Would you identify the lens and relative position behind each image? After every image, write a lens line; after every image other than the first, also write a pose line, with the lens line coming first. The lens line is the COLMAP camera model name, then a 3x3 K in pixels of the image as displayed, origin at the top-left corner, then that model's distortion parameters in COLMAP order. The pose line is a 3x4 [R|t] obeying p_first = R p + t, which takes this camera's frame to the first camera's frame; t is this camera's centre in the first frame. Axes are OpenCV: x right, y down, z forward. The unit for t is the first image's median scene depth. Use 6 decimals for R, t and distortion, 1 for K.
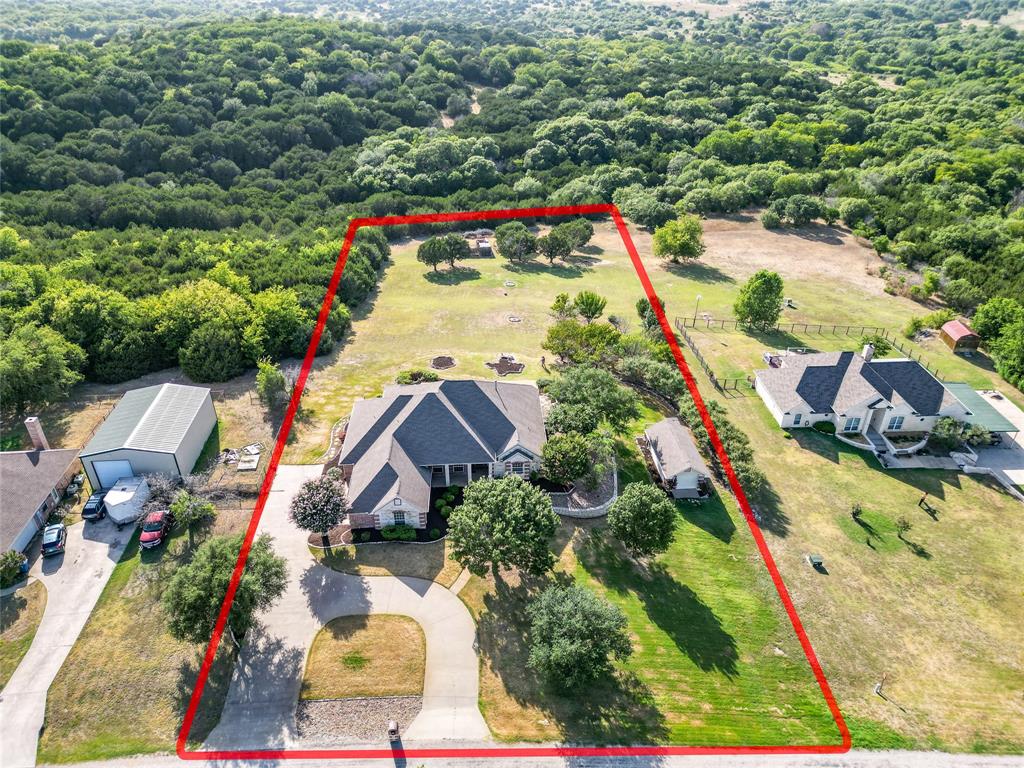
lens RADIAL K [[718.2, 0, 512.0], [0, 718.2, 384.0], [0, 0, 1]] dist [0.082195, -0.075667]
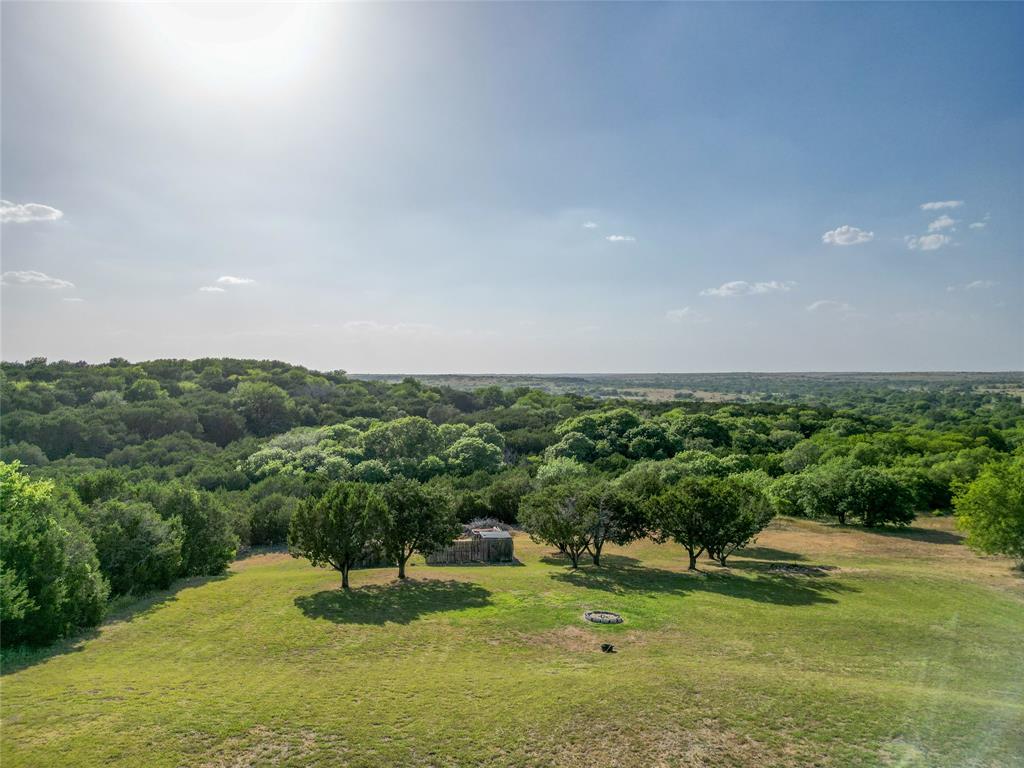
lens RADIAL K [[718.2, 0, 512.0], [0, 718.2, 384.0], [0, 0, 1]] dist [0.082195, -0.075667]
pose [[0.999707, -0.002121, 0.024107, -0.028862], [0.014204, 0.857953, -0.513531, -0.050018], [-0.019594, 0.513723, 0.857732, 0.481510]]
